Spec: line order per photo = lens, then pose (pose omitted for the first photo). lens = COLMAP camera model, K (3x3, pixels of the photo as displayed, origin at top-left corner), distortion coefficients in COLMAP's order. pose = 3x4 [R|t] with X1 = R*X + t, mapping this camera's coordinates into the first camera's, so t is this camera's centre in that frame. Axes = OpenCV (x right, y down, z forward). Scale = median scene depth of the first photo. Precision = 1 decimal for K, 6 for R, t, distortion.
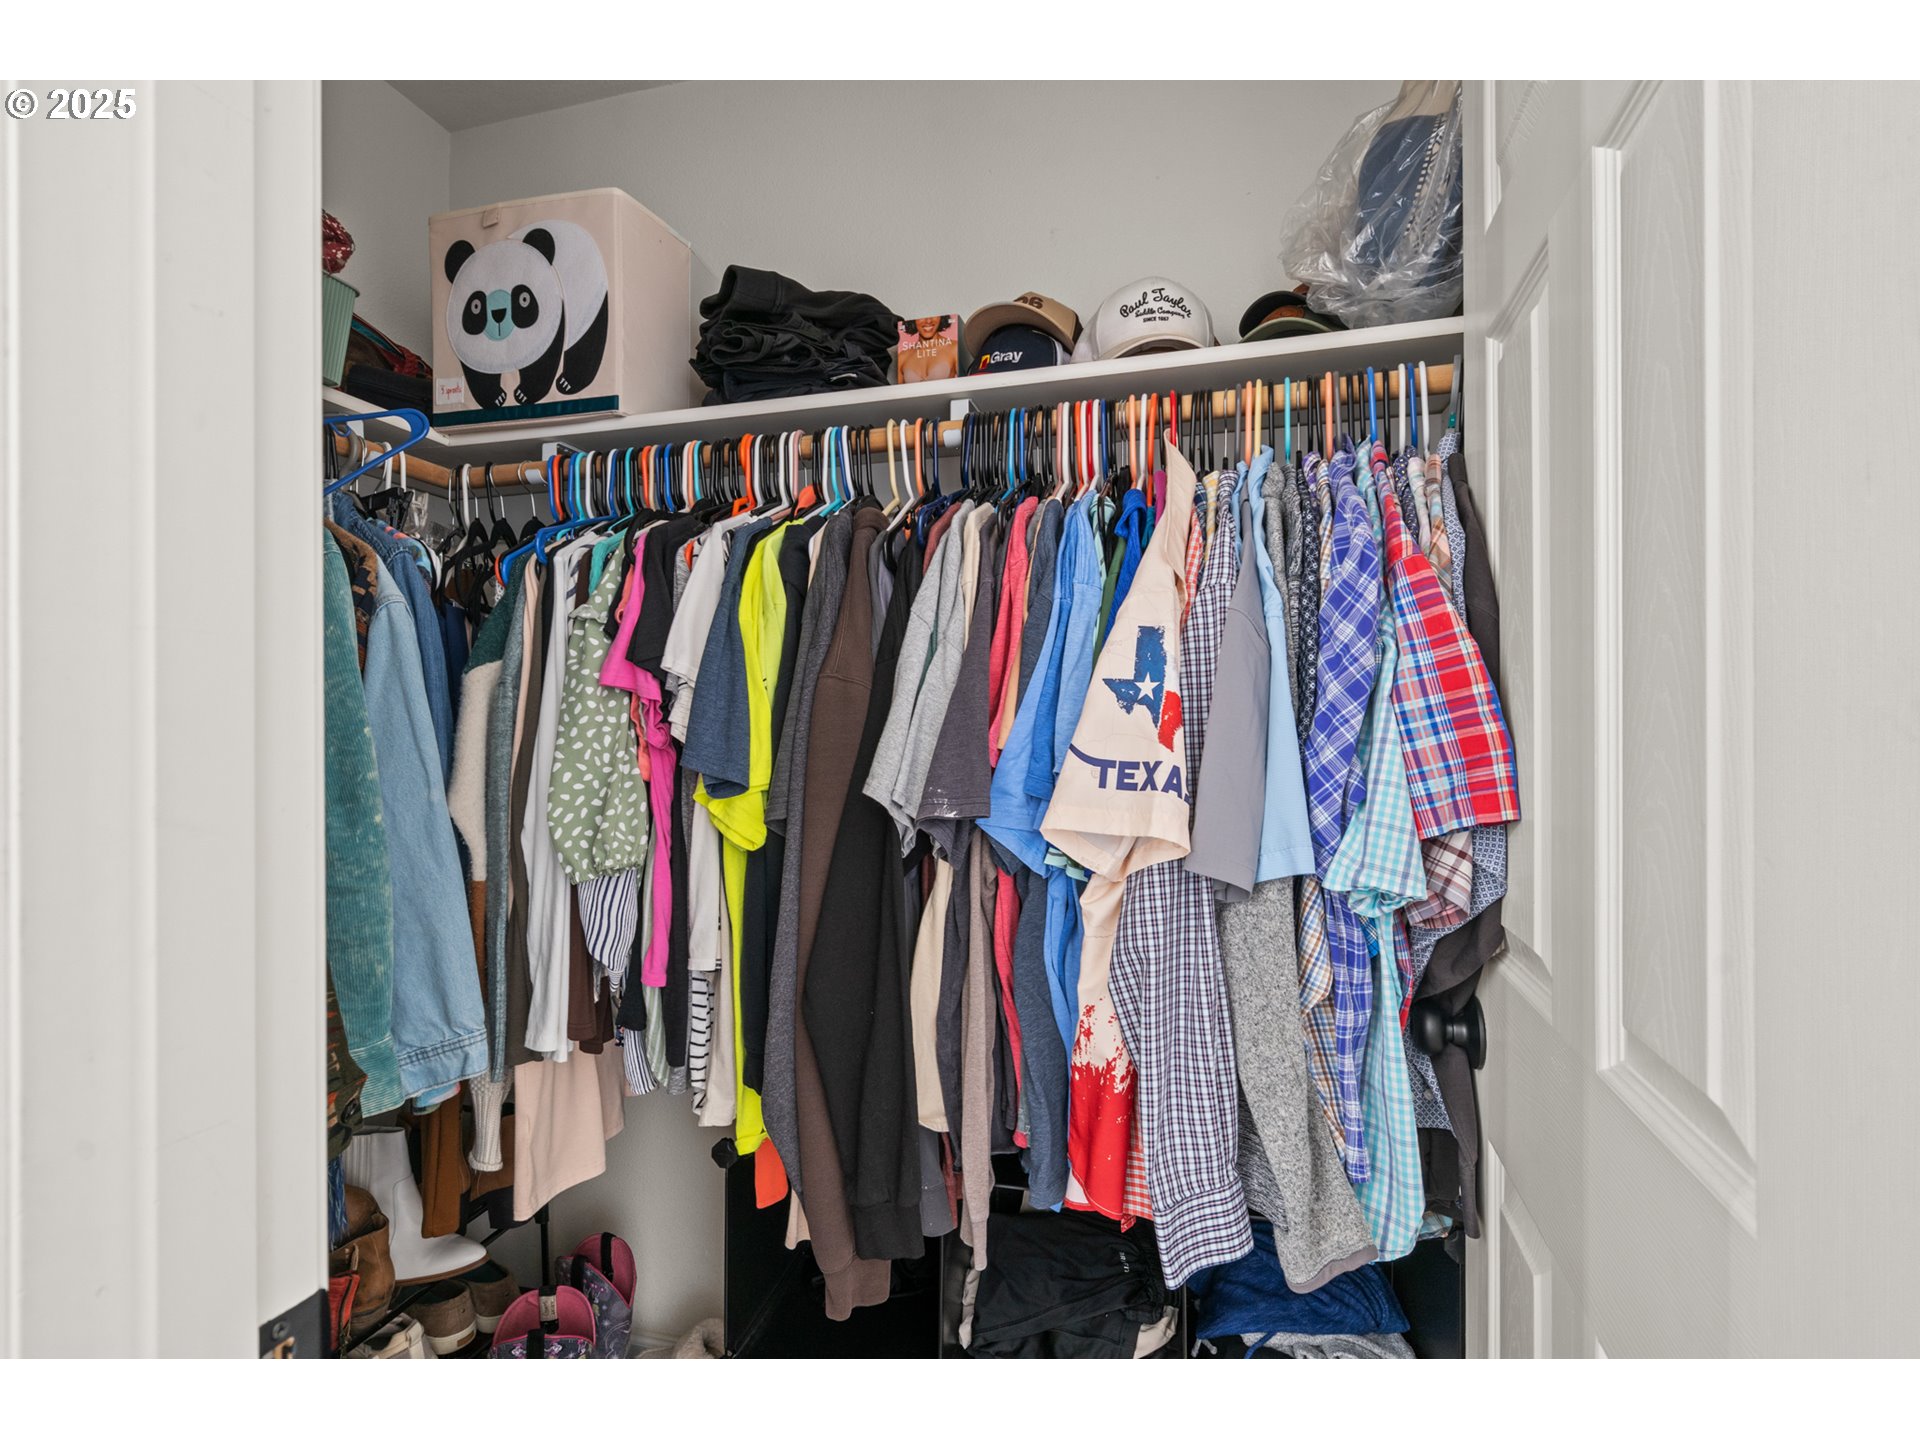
lens RADIAL K [[884.9, 0, 953.0], [0, 884.9, 720.0], [0, 0, 1]] dist [-0.000699, 0.000655]
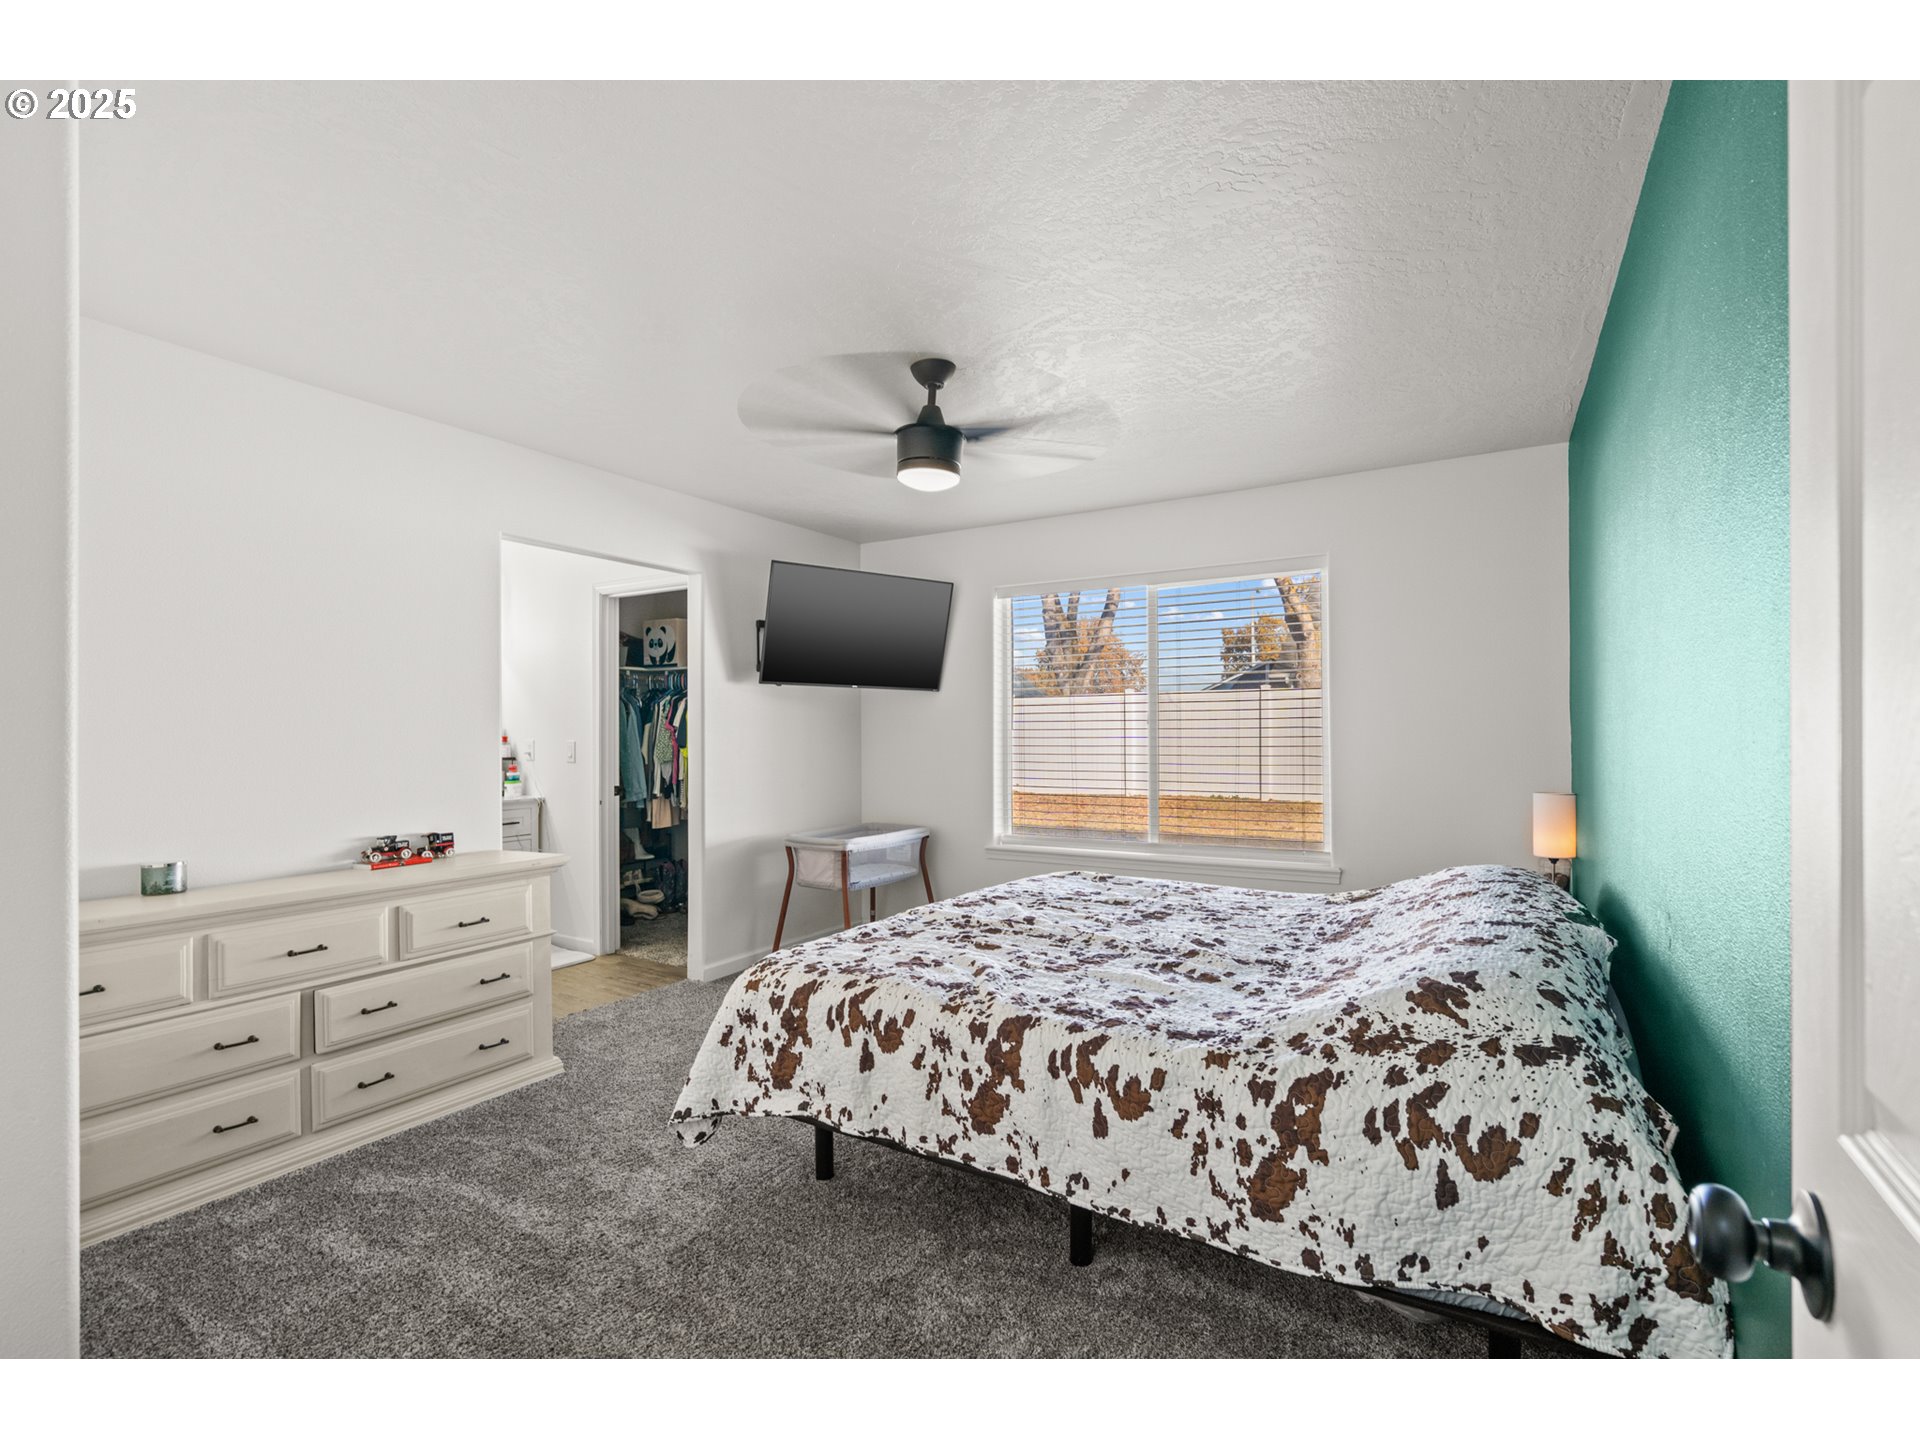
lens RADIAL K [[884.9, 0, 953.0], [0, 884.9, 720.0], [0, 0, 1]] dist [-0.000699, 0.000655]
pose [[0.962404, -0.000799, -0.271622, 2.217158], [-0.002020, 0.999947, -0.010097, -0.028336], [0.271616, 0.010266, 0.962351, -2.989832]]
